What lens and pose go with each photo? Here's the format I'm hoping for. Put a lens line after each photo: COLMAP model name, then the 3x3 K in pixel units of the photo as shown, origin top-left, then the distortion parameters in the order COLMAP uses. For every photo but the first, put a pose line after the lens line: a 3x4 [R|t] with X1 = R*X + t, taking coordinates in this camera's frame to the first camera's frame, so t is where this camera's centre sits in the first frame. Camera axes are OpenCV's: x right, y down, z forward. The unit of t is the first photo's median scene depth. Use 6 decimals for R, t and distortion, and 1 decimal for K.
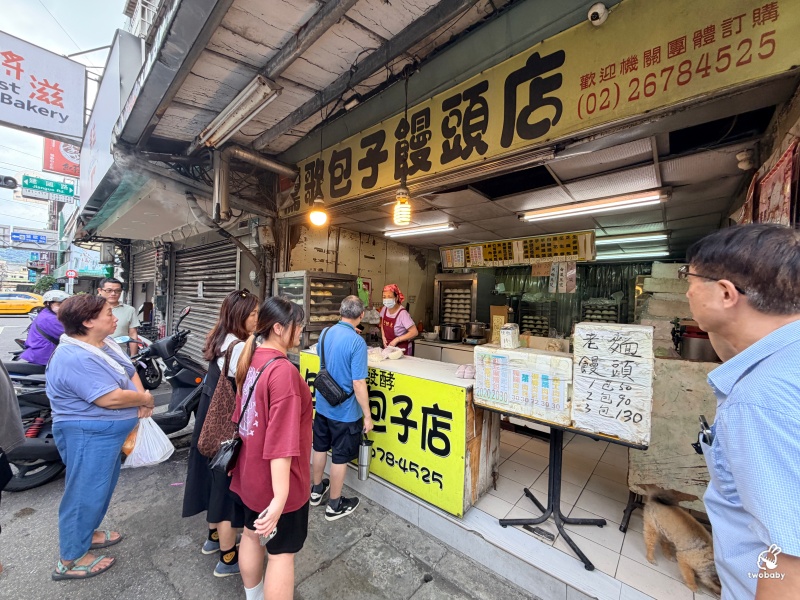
lens RADIAL K [[319.6, 0, 398.0], [0, 319.6, 299.5], [0, 0, 1]] dist [0.001215, 0.000018]
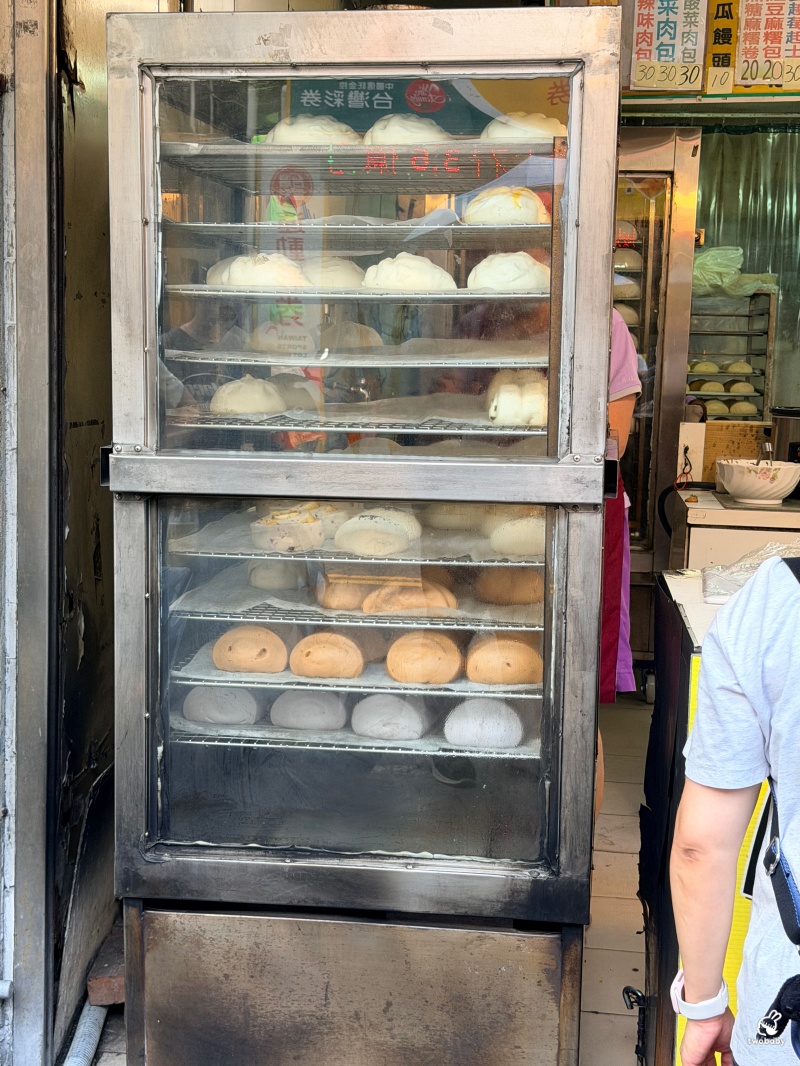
lens RADIAL K [[1544.3, 0, 400.0], [0, 1544.3, 533.0], [0, 0, 1]] dist [0.204506, -0.549003]
pose [[0.826989, -0.086747, 0.555485, -0.980329], [0.001713, 0.988409, 0.151804, 0.025197], [-0.562215, -0.124589, 0.817553, 0.722443]]
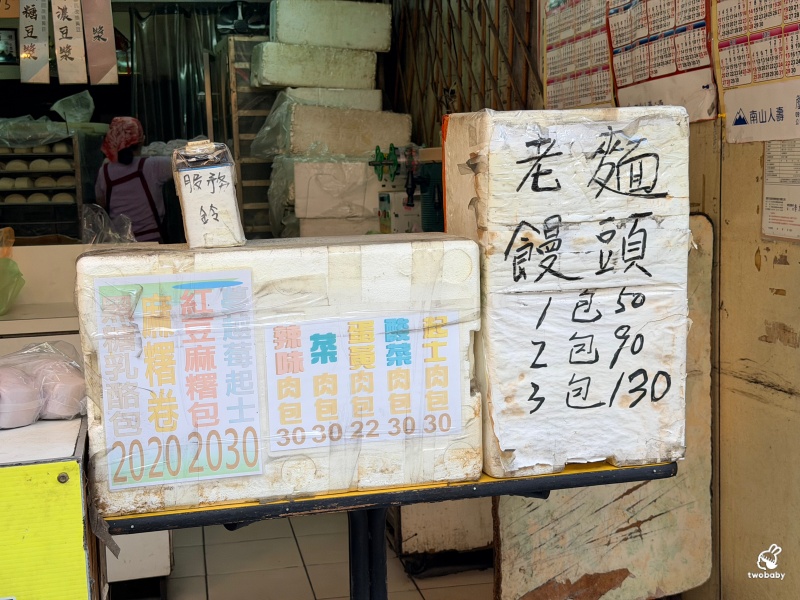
lens RADIAL K [[1134.9, 0, 400.0], [0, 1134.9, 300.0], [0, 0, 1]] dist [0.077809, 0.008219]
pose [[0.603805, -0.145089, 0.783817, -0.193495], [0.051815, 0.988360, 0.143037, 0.065311], [-0.795447, -0.045753, 0.604294, 0.320730]]
